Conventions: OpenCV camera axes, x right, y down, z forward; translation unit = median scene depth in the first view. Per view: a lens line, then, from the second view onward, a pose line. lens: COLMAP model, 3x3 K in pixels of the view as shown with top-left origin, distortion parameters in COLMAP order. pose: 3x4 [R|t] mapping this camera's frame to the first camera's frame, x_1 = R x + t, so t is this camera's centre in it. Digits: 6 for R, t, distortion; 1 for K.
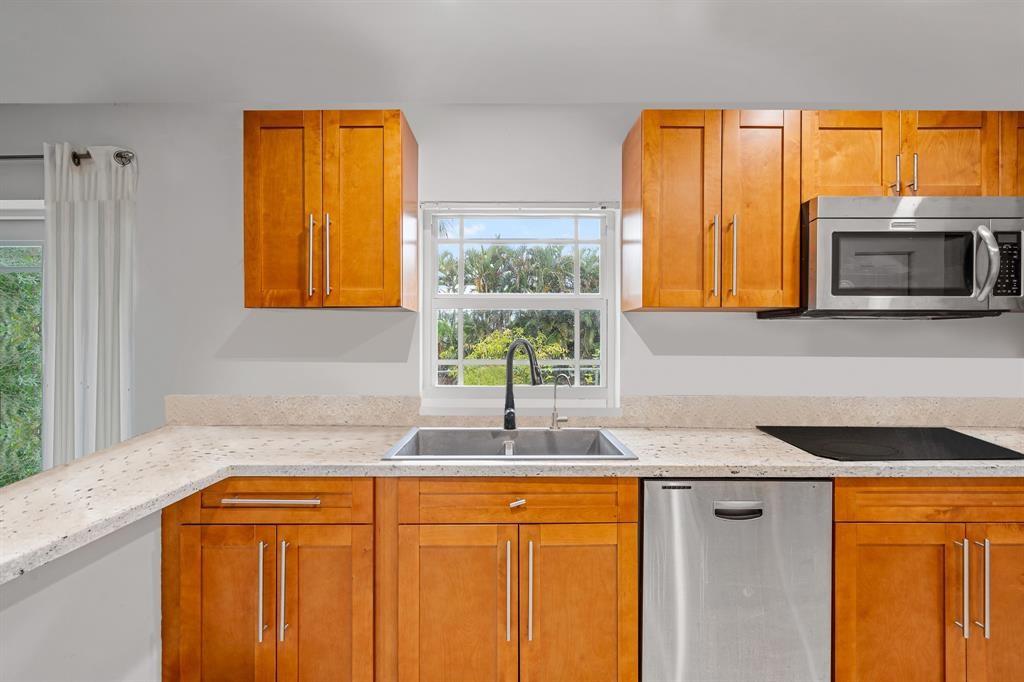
lens RADIAL K [[468.9, 0, 508.4], [0, 468.9, 340.4], [0, 0, 1]] dist [-0.003813, 0.003863]
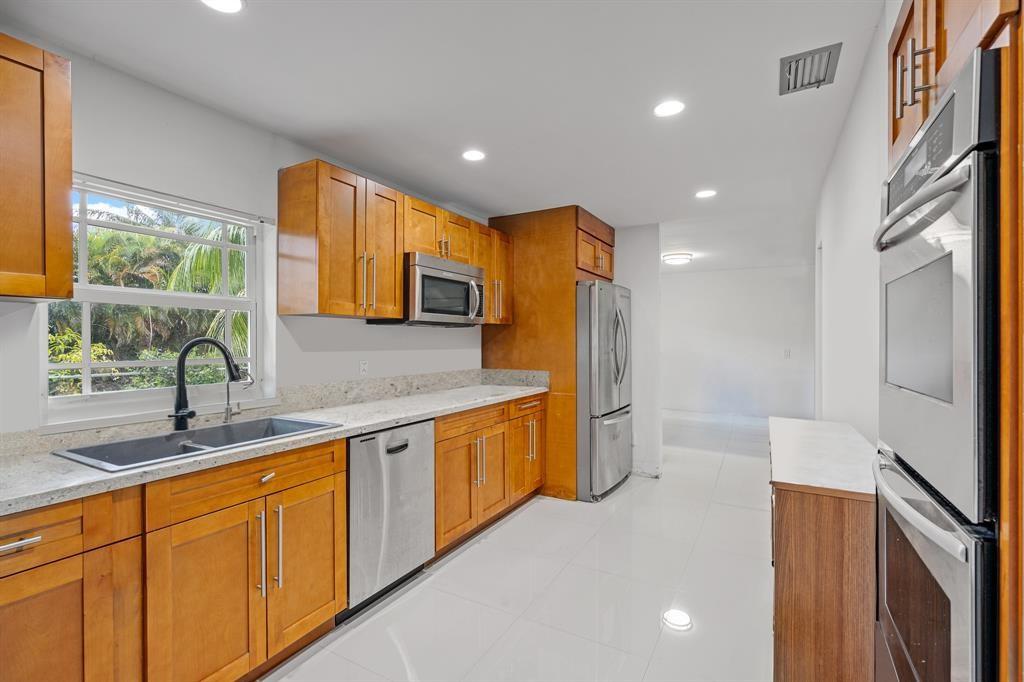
lens RADIAL K [[468.9, 0, 508.1], [0, 468.9, 339.6], [0, 0, 1]] dist [-0.003813, 0.003863]
pose [[0.496338, -0.001059, 0.868129, -0.602728], [0.002043, 0.999998, 0.000052, 0.001743], [-0.868127, 0.001748, 0.496339, -0.093813]]
